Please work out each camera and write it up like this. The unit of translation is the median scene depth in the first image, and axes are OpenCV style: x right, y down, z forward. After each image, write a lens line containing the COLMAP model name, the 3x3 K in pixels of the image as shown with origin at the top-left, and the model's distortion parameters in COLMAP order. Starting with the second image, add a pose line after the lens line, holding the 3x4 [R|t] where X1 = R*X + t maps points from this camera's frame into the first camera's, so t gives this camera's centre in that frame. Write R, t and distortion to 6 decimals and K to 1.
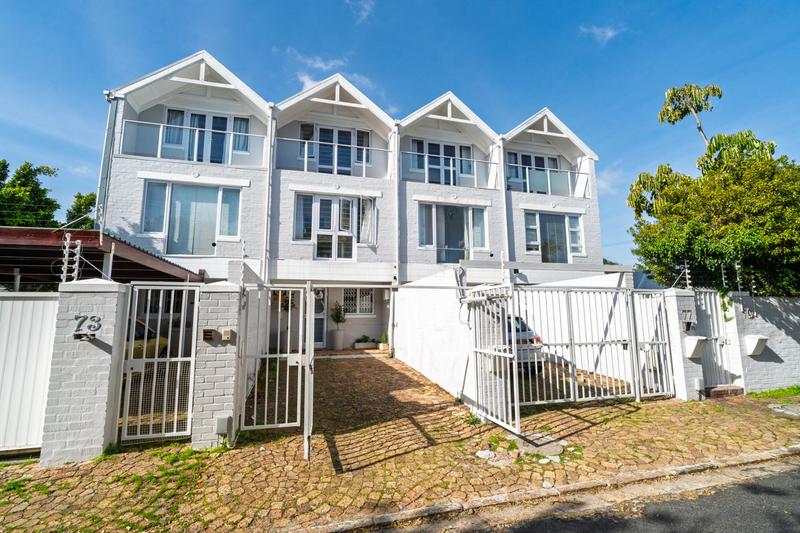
lens RADIAL K [[379.4, 0, 401.8], [0, 379.4, 263.9], [0, 0, 1]] dist [-0.014790, 0.007443]
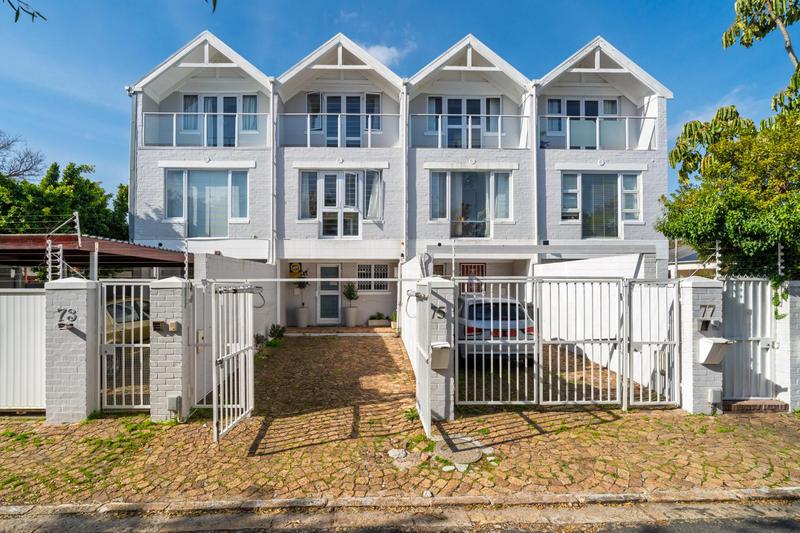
lens RADIAL K [[400.9, 0, 378.1], [0, 400.9, 277.9], [0, 0, 1]] dist [-0.007440, 0.000856]
pose [[0.966730, 0.005234, -0.255746, 0.187172], [0.028716, 0.991250, 0.128834, -0.039474], [0.254182, -0.131891, 0.958121, 0.015212]]
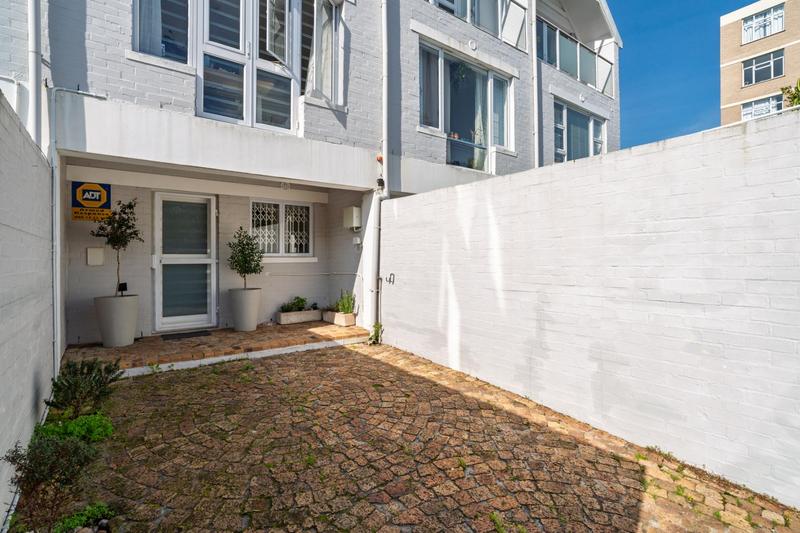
lens RADIAL K [[391.5, 0, 405.8], [0, 391.5, 257.4], [0, 0, 1]] dist [-0.007332, 0.000604]
pose [[0.926730, 0.007545, 0.375652, -0.182925], [-0.057045, 0.991033, 0.120825, 0.072399], [-0.371372, -0.133402, 0.918851, 0.531927]]
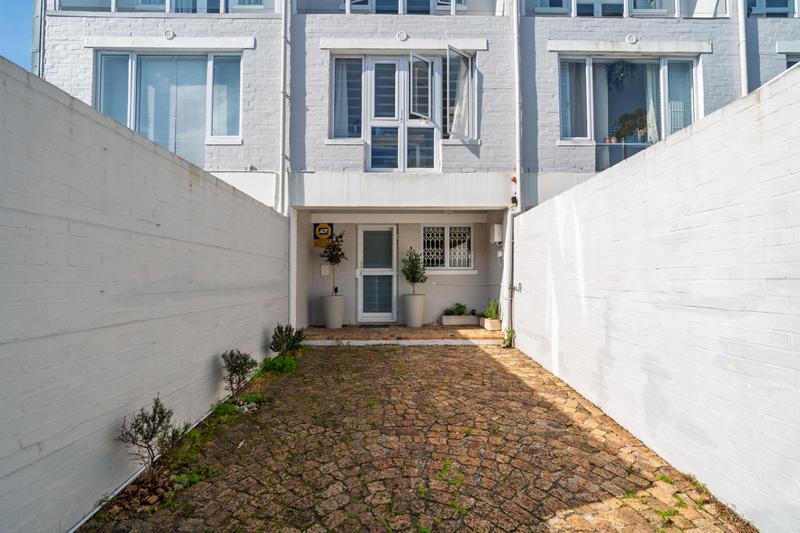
lens RADIAL K [[379.4, 0, 401.8], [0, 379.4, 263.9], [0, 0, 1]] dist [-0.014790, 0.007443]
pose [[0.968574, -0.003499, -0.248699, -0.040383], [0.028951, 0.994690, 0.098756, 0.071685], [0.247033, -0.102853, 0.963533, 0.454503]]
